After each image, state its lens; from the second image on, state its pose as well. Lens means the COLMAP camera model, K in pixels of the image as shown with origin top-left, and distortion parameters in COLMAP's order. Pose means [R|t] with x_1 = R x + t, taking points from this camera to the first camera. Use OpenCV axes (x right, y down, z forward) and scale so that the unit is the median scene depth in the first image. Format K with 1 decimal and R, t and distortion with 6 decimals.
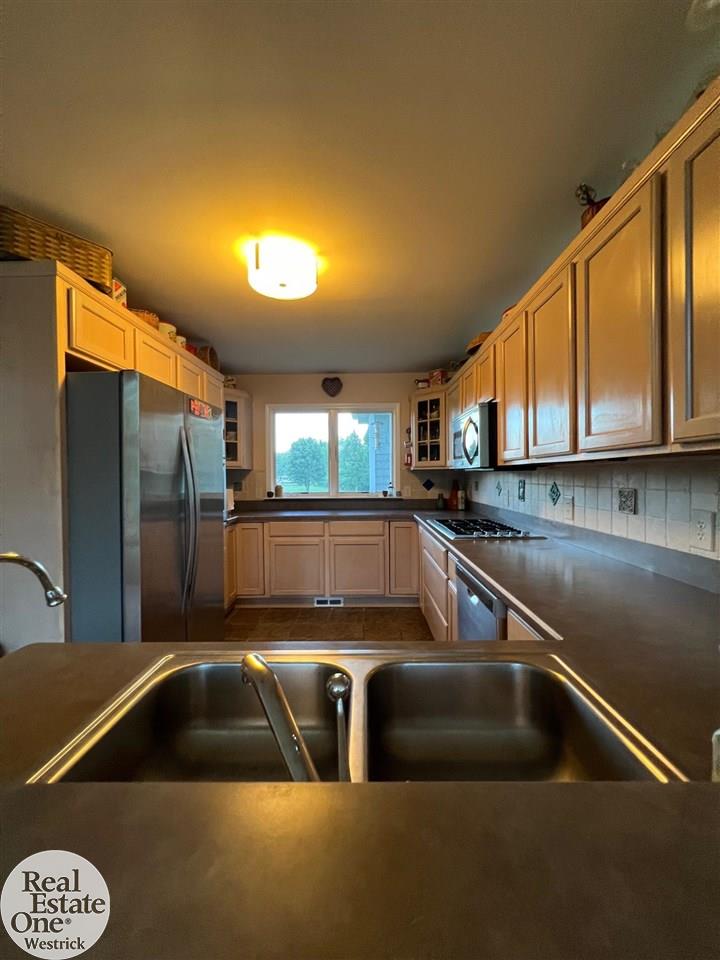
lens RADIAL K [[386.1, 0, 360.5], [0, 386.1, 477.3], [0, 0, 1]] dist [0.000670, 0.000231]
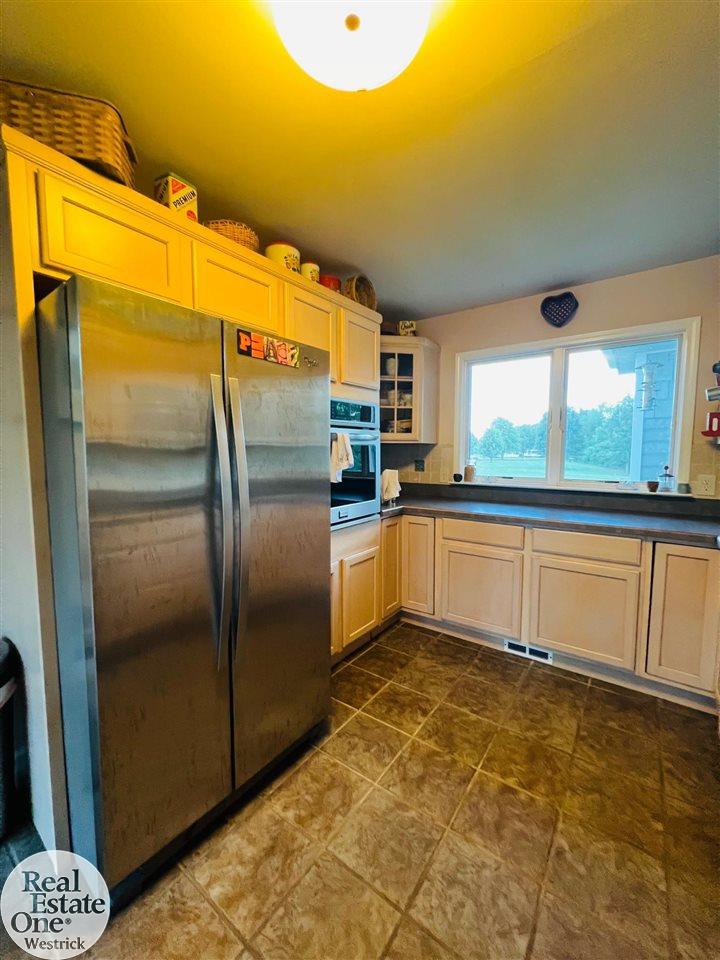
lens RADIAL K [[386.1, 0, 358.6], [0, 386.1, 480.7], [0, 0, 1]] dist [0.000670, 0.000231]
pose [[0.812243, 0.053747, -0.580838, 0.048537], [-0.009041, 0.996786, 0.079594, -0.008102], [0.583249, -0.059399, 0.810119, 0.338531]]
